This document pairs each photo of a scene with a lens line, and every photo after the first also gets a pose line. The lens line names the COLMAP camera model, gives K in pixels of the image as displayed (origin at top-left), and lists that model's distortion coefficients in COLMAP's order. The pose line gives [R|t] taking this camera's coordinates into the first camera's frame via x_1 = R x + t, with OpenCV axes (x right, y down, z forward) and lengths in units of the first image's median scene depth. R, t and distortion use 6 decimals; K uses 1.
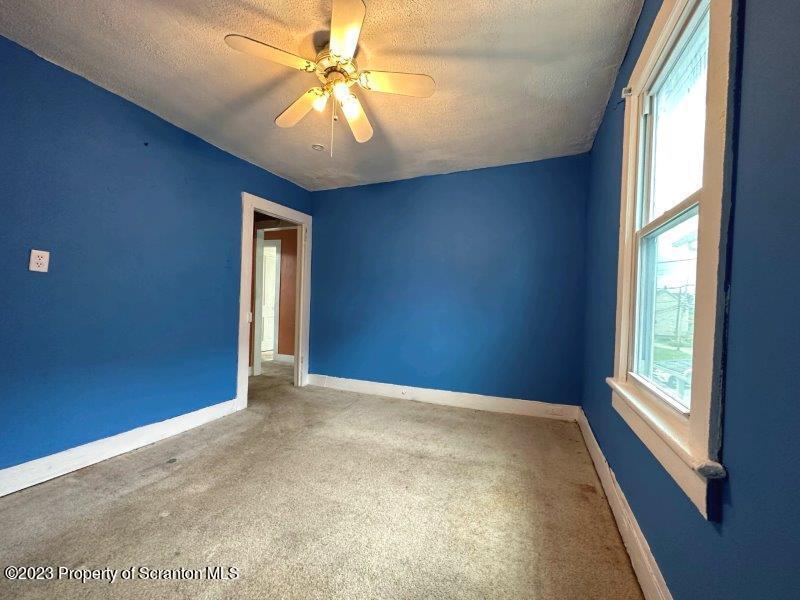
lens RADIAL K [[318.7, 0, 400.0], [0, 318.7, 300.0], [0, 0, 1]] dist [-0.001552, -0.000309]
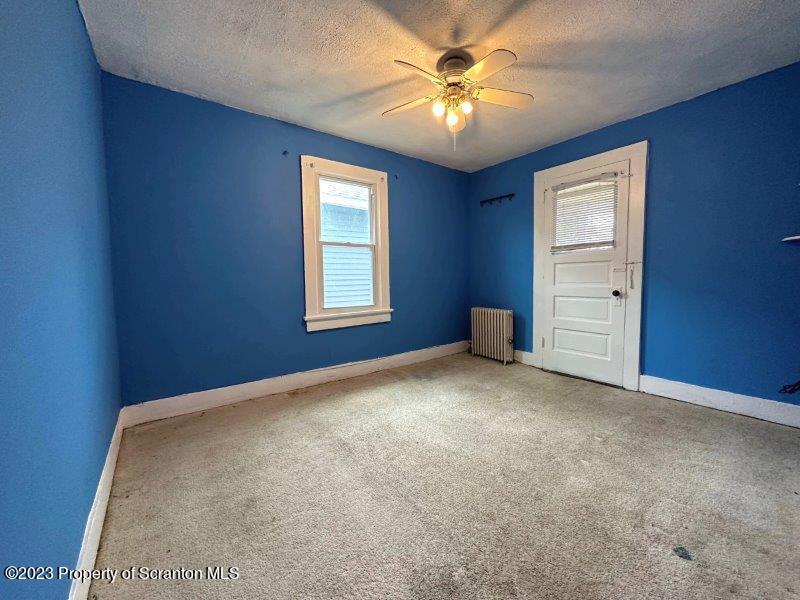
lens RADIAL K [[318.7, 0, 400.0], [0, 318.7, 300.0], [0, 0, 1]] dist [-0.001552, -0.000309]
pose [[-0.863376, -0.047965, 0.502275, -0.585323], [-0.008227, 0.996677, 0.081037, -0.003177], [-0.504493, 0.065834, -0.860902, 1.889416]]
